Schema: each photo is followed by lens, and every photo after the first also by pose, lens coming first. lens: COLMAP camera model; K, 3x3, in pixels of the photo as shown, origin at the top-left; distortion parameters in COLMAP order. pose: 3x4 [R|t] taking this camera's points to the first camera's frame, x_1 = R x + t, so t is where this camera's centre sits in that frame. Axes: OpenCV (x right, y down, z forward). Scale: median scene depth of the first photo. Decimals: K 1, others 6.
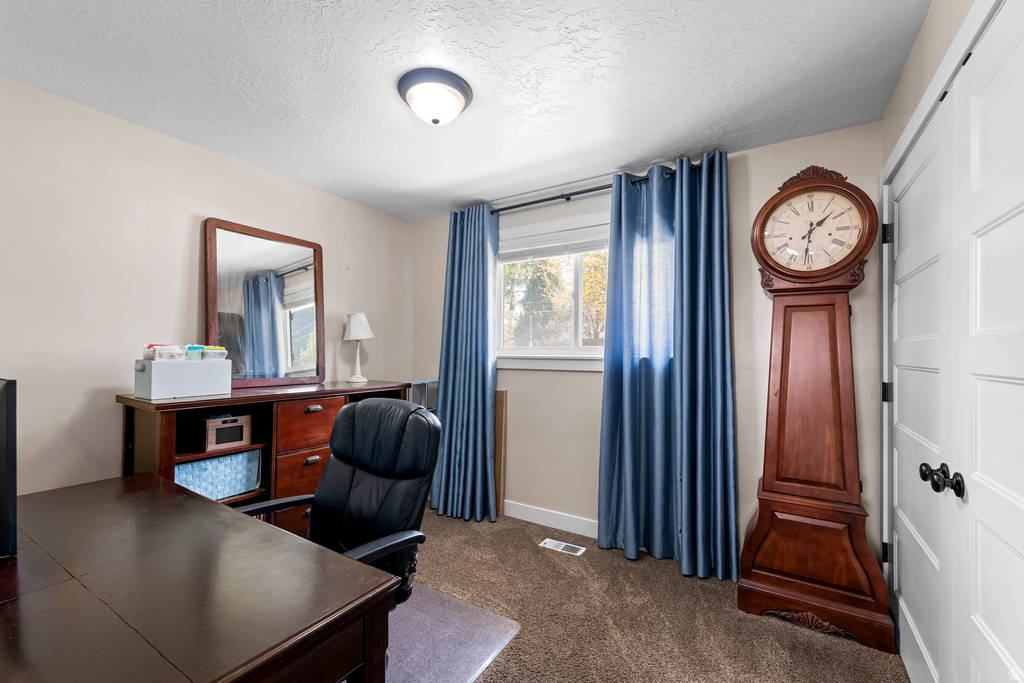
lens RADIAL K [[422.3, 0, 508.6], [0, 422.3, 350.0], [0, 0, 1]] dist [0.000926, 0.000030]
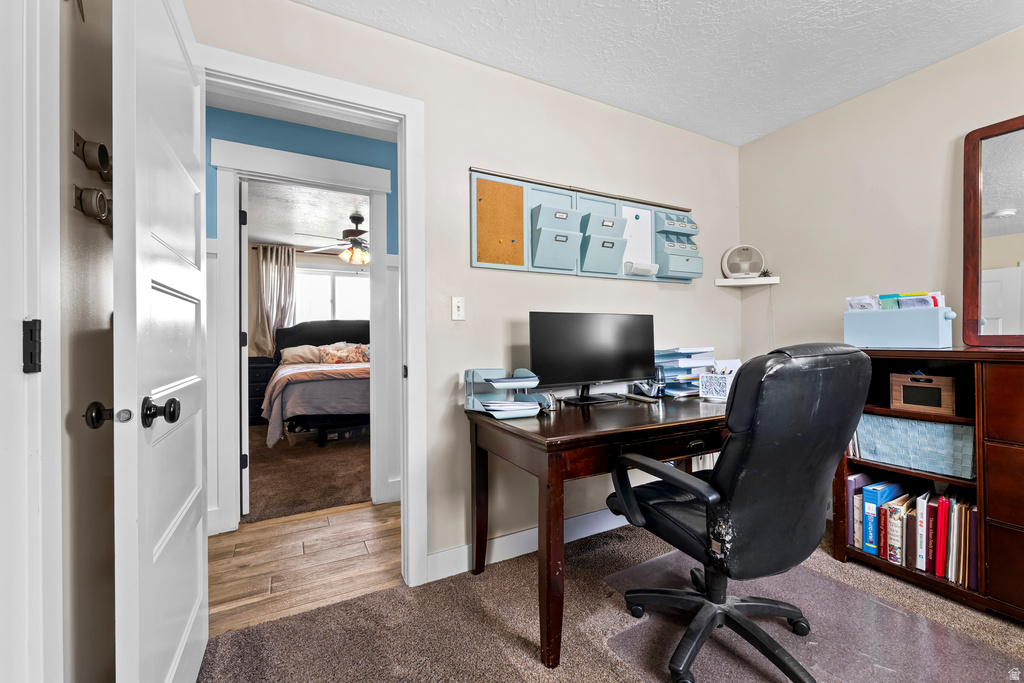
lens RADIAL K [[427.9, 0, 512.0], [0, 427.9, 341.5], [0, 0, 1]] dist [0.000926, -0.000004]
pose [[-0.477642, -0.001338, -0.878553, 0.478011], [0.006379, 0.999967, -0.004991, 0.092560], [0.878531, -0.007988, -0.477618, 0.700449]]
